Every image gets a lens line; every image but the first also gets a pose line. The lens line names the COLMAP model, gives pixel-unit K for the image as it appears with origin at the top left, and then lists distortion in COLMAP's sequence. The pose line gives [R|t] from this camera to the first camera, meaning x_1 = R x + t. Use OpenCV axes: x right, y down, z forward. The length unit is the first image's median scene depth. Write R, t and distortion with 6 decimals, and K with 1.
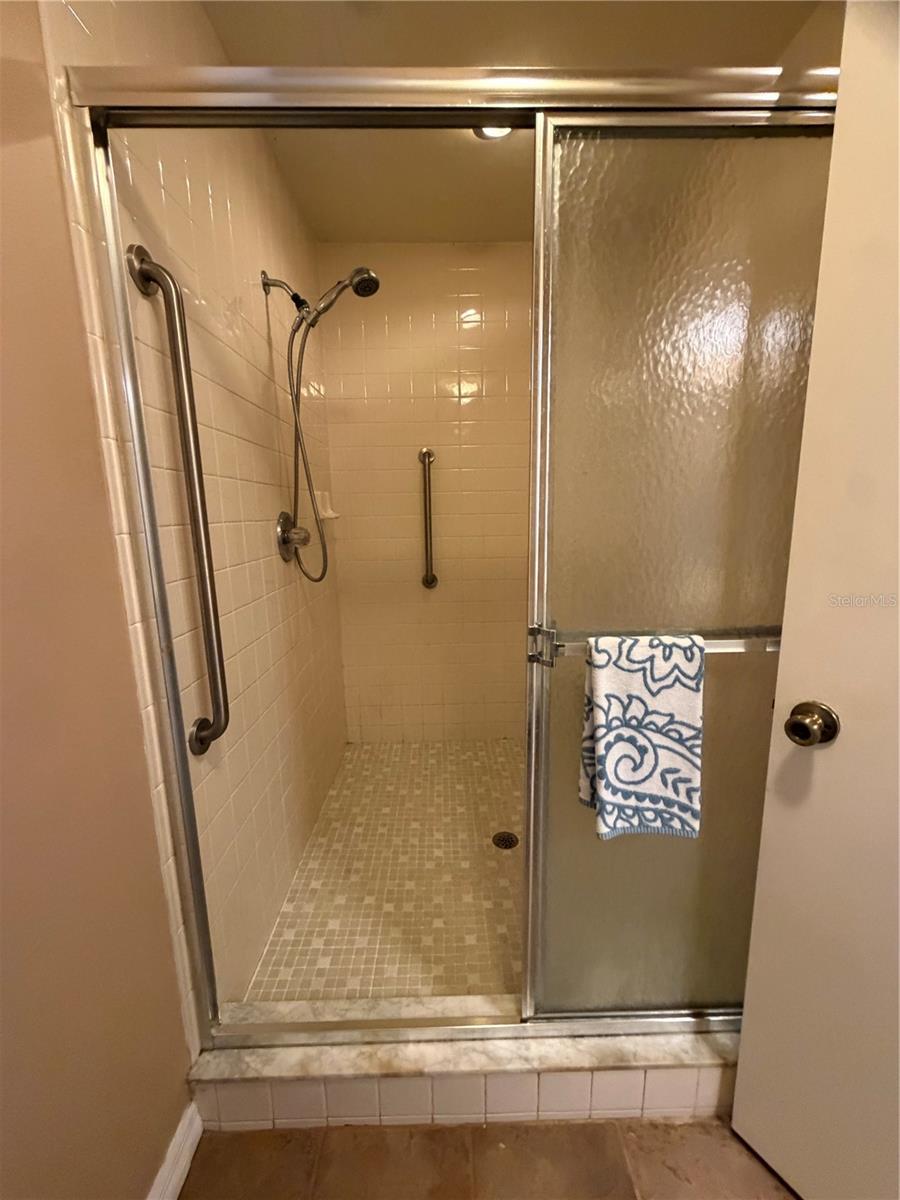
lens RADIAL K [[478.9, 0, 450.1], [0, 478.9, 597.5], [0, 0, 1]] dist [-0.000366, 0.000165]
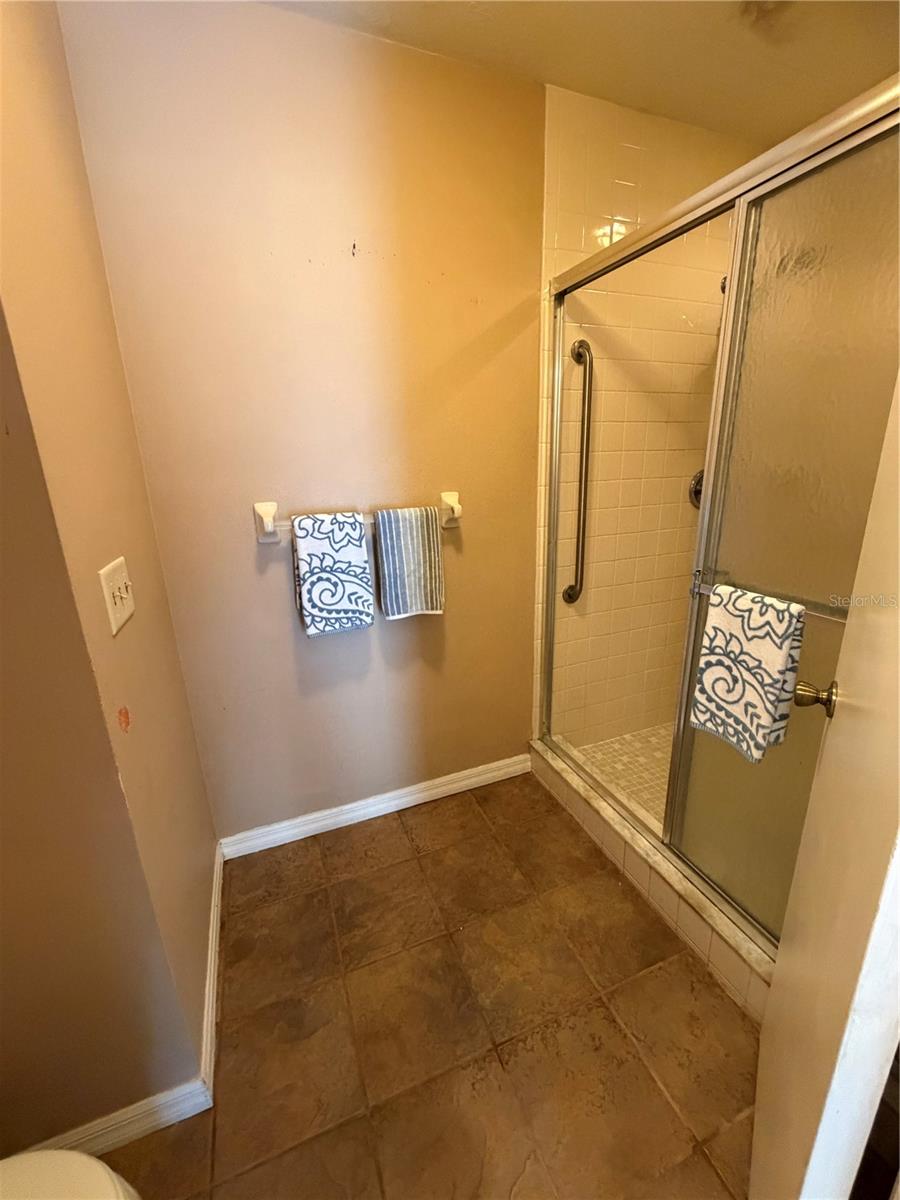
lens RADIAL K [[478.9, 0, 448.5], [0, 478.9, 598.7], [0, 0, 1]] dist [-0.000366, 0.000165]
pose [[0.356197, 0.268711, -0.894940, 1.211371], [-0.141171, 0.962241, 0.232731, -0.081384], [0.923685, 0.043442, 0.380681, -0.211850]]
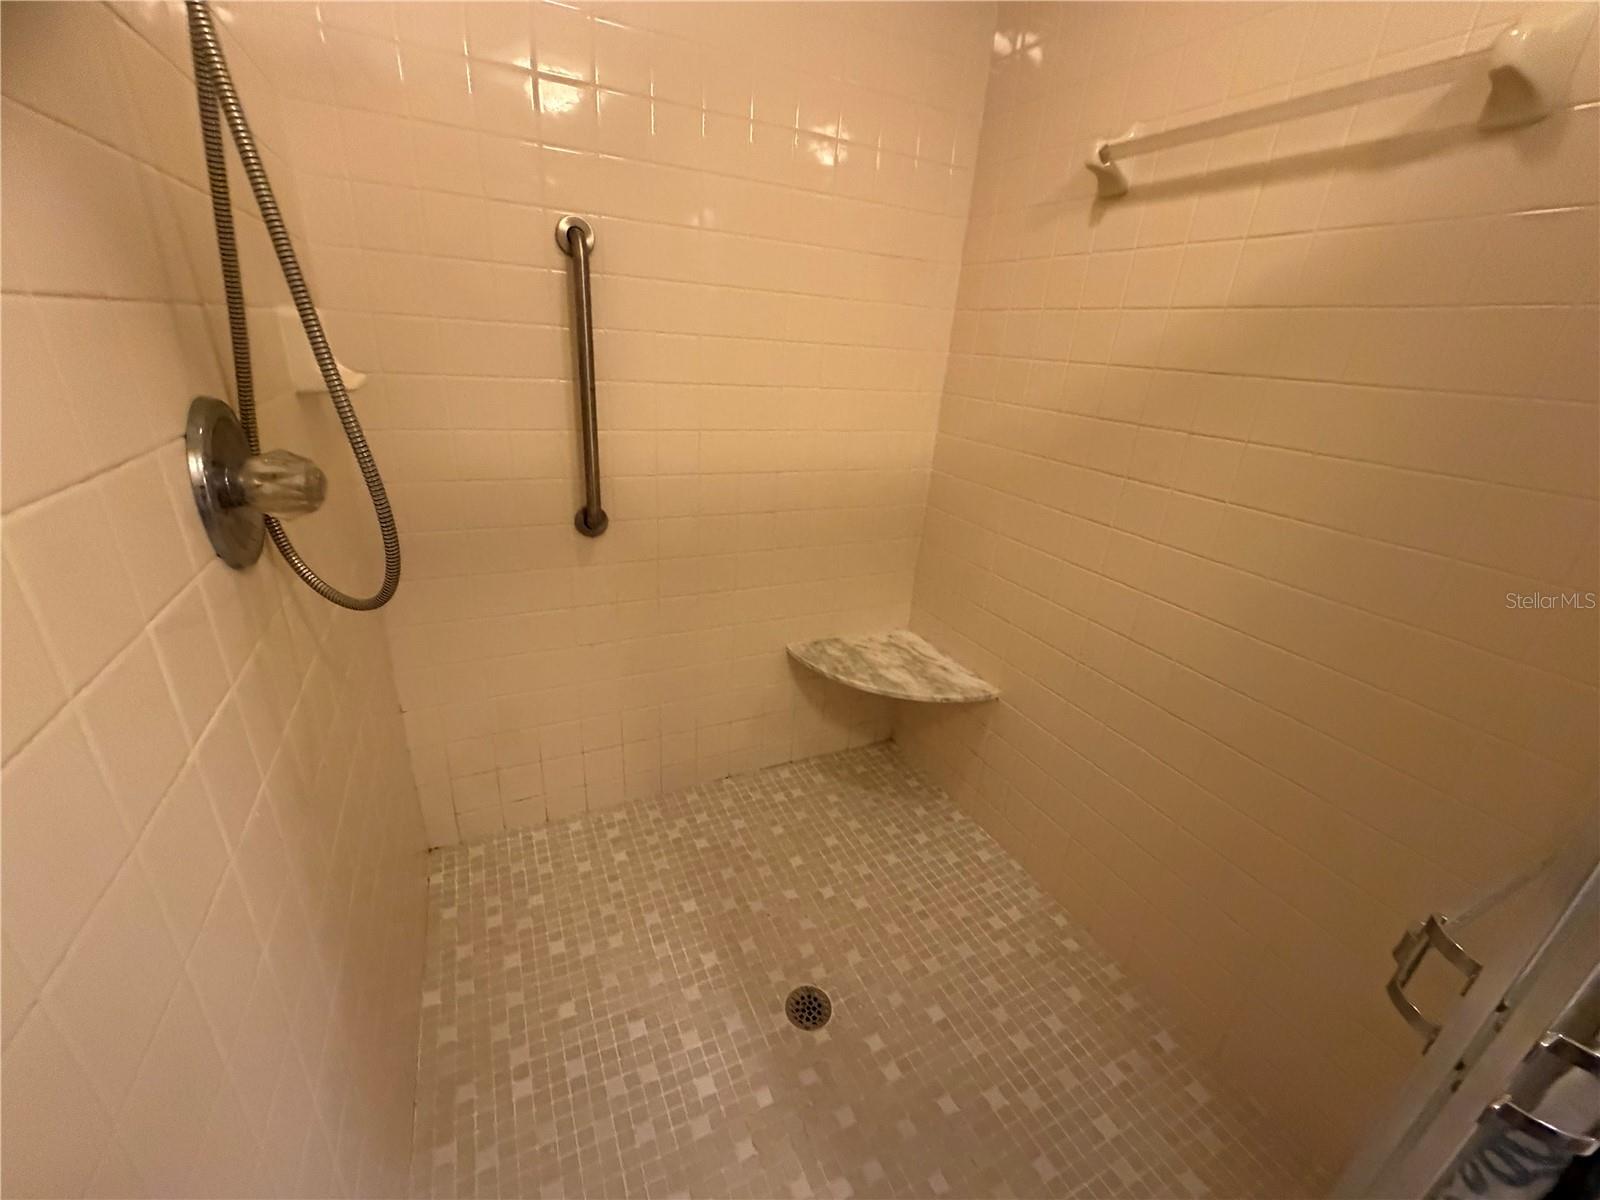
lens RADIAL K [[638.5, 0, 801.6], [0, 638.5, 603.6], [0, 0, 1]] dist [-0.000366, 0.000165]
pose [[0.903582, -0.083475, 0.420205, -0.346773], [-0.010781, 0.976093, 0.217087, -0.258848], [-0.428280, -0.200686, 0.881080, 0.868323]]
